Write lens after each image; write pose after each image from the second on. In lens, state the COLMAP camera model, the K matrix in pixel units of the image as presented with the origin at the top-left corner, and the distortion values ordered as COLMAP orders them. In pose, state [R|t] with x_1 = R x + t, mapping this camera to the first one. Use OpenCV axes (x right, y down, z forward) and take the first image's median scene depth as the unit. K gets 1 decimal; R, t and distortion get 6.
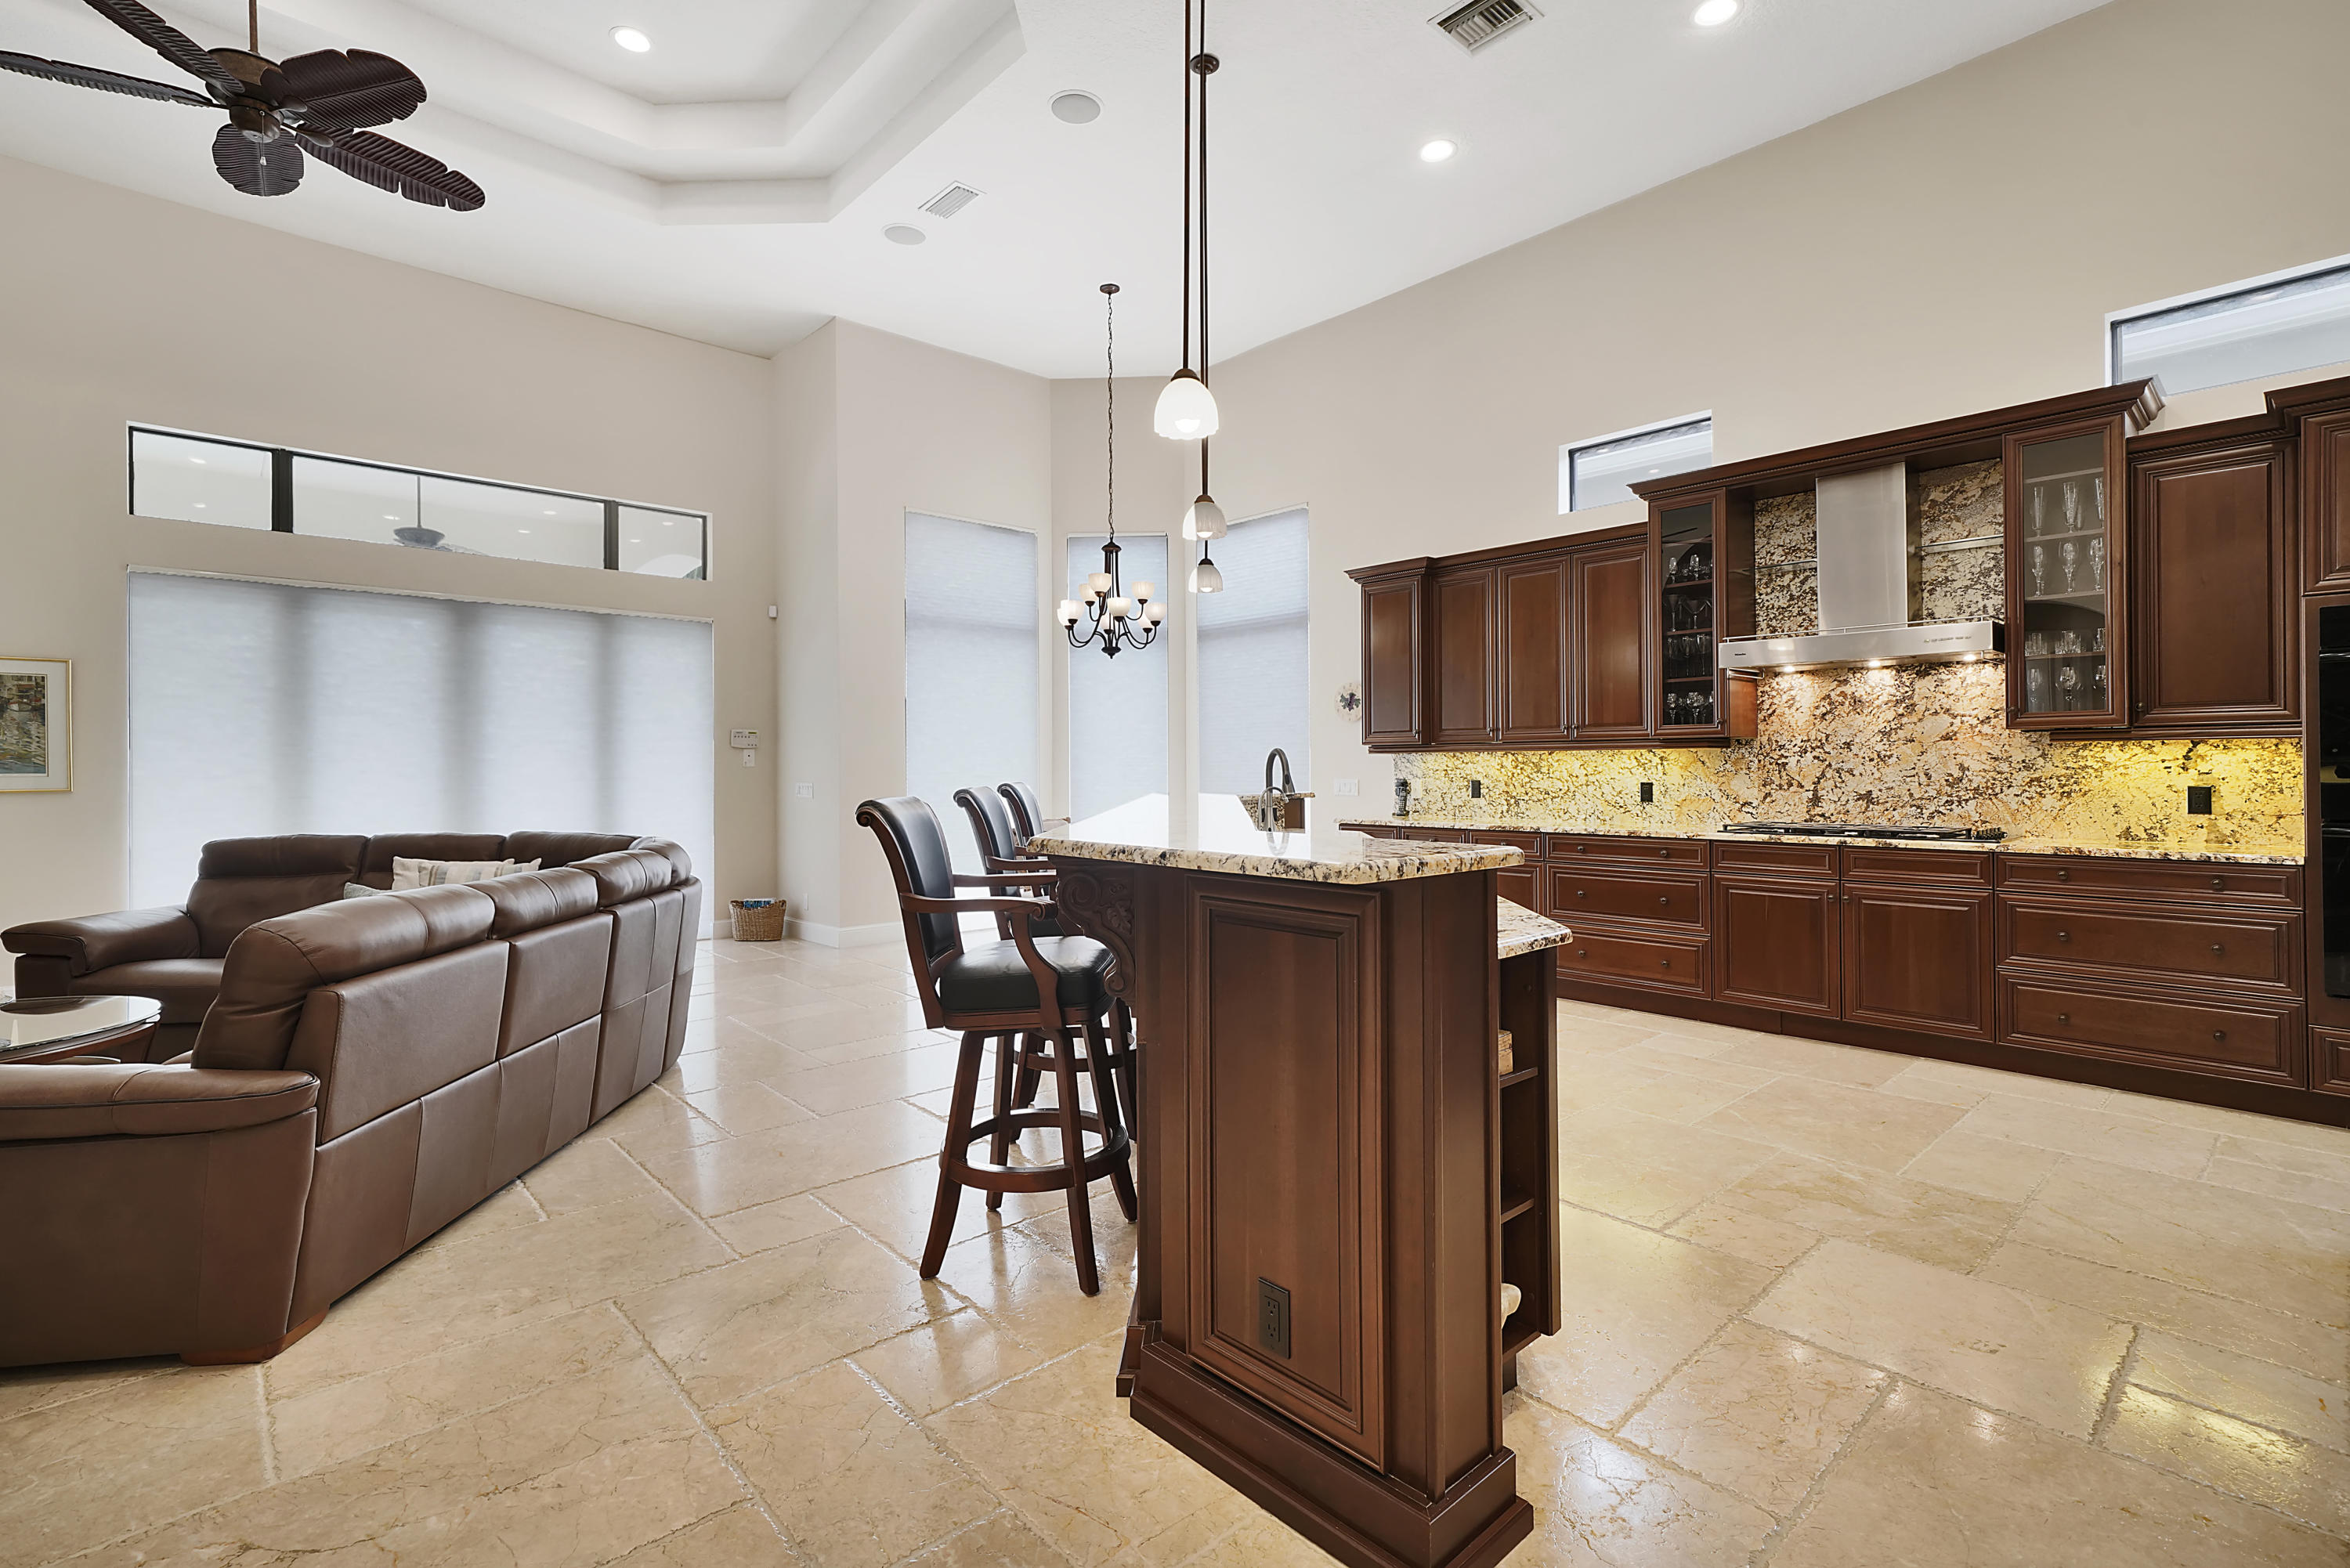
lens RADIAL K [[1066.5, 0, 1180.3], [0, 1066.5, 760.6], [0, 0, 1]] dist [0.002433, 0.000973]
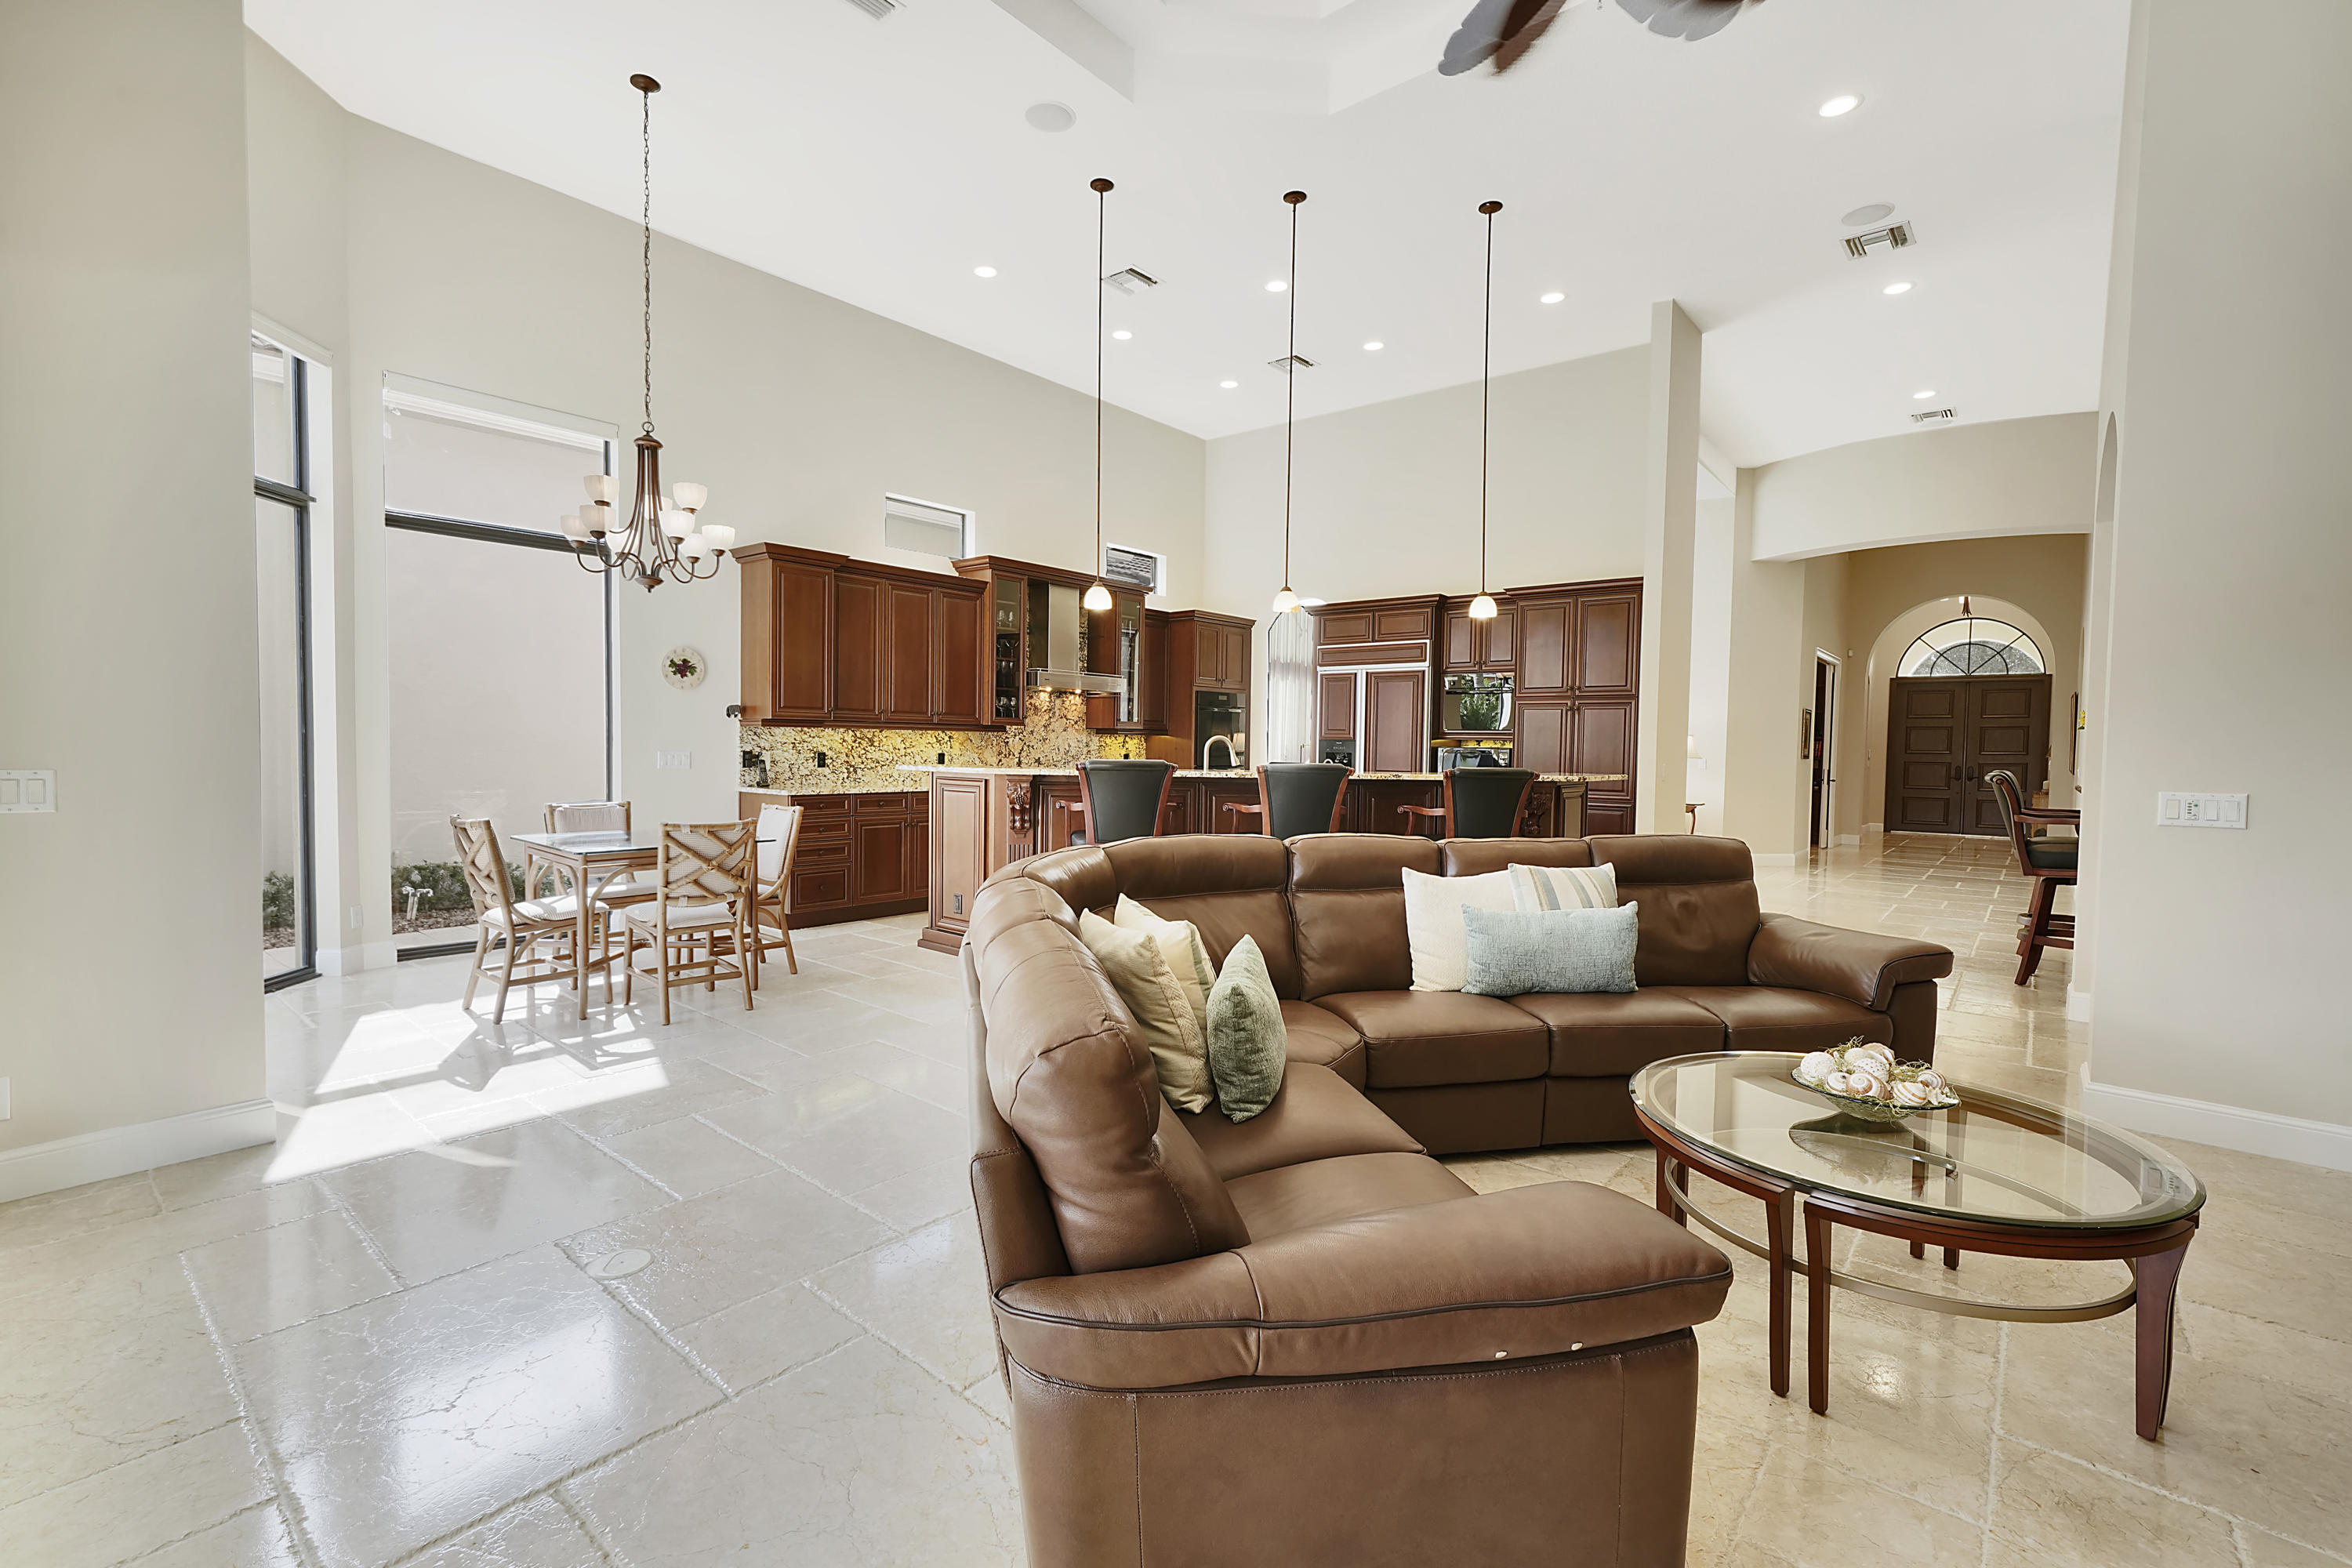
lens RADIAL K [[970.1, 0, 1124.1], [0, 970.1, 754.9], [0, 0, 1]] dist [-0.009305, 0.000020]
pose [[-0.075888, -0.013382, 0.997027, -0.979212], [-0.026426, 0.999586, 0.011405, 0.001036], [-0.996766, -0.025482, -0.076210, 0.936071]]
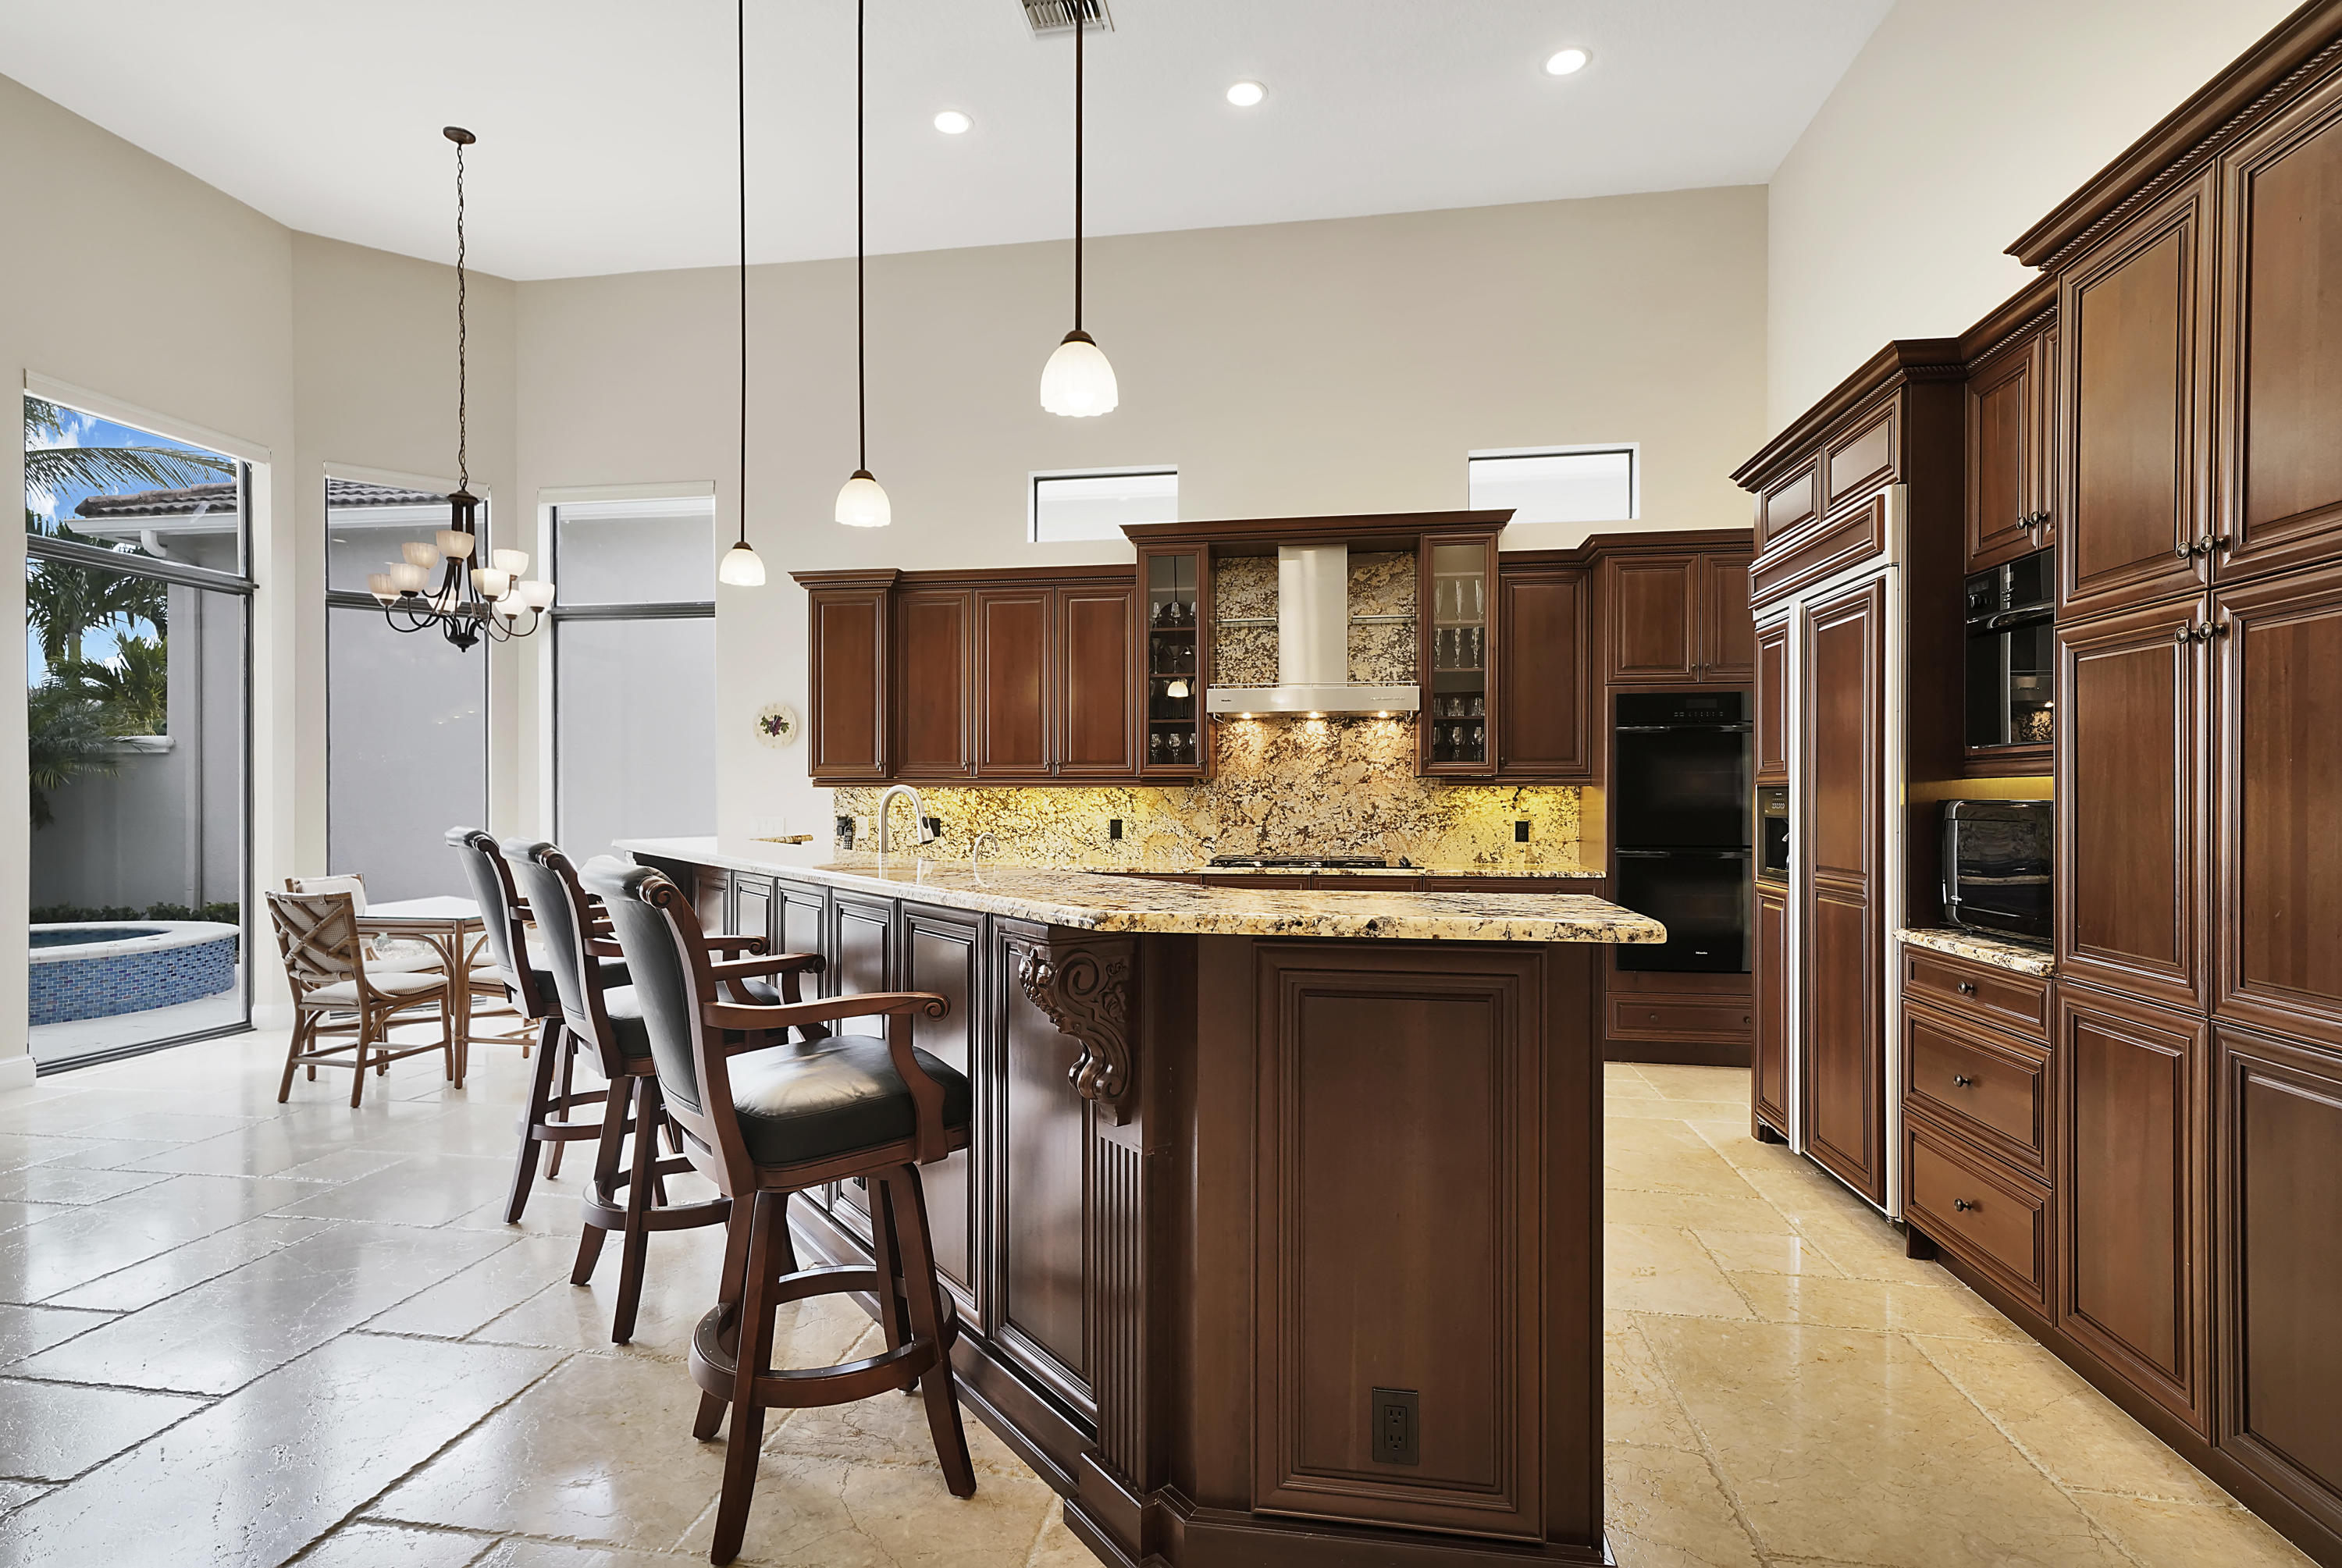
lens RADIAL K [[1154.5, 0, 1157.8], [0, 1154.5, 799.1], [0, 0, 1]] dist [0.009471, 0.000061]
pose [[0.786141, 0.003495, 0.618037, -0.233046], [-0.008472, 0.999951, 0.005121, -0.005400], [-0.617989, -0.009262, 0.786132, 0.120439]]
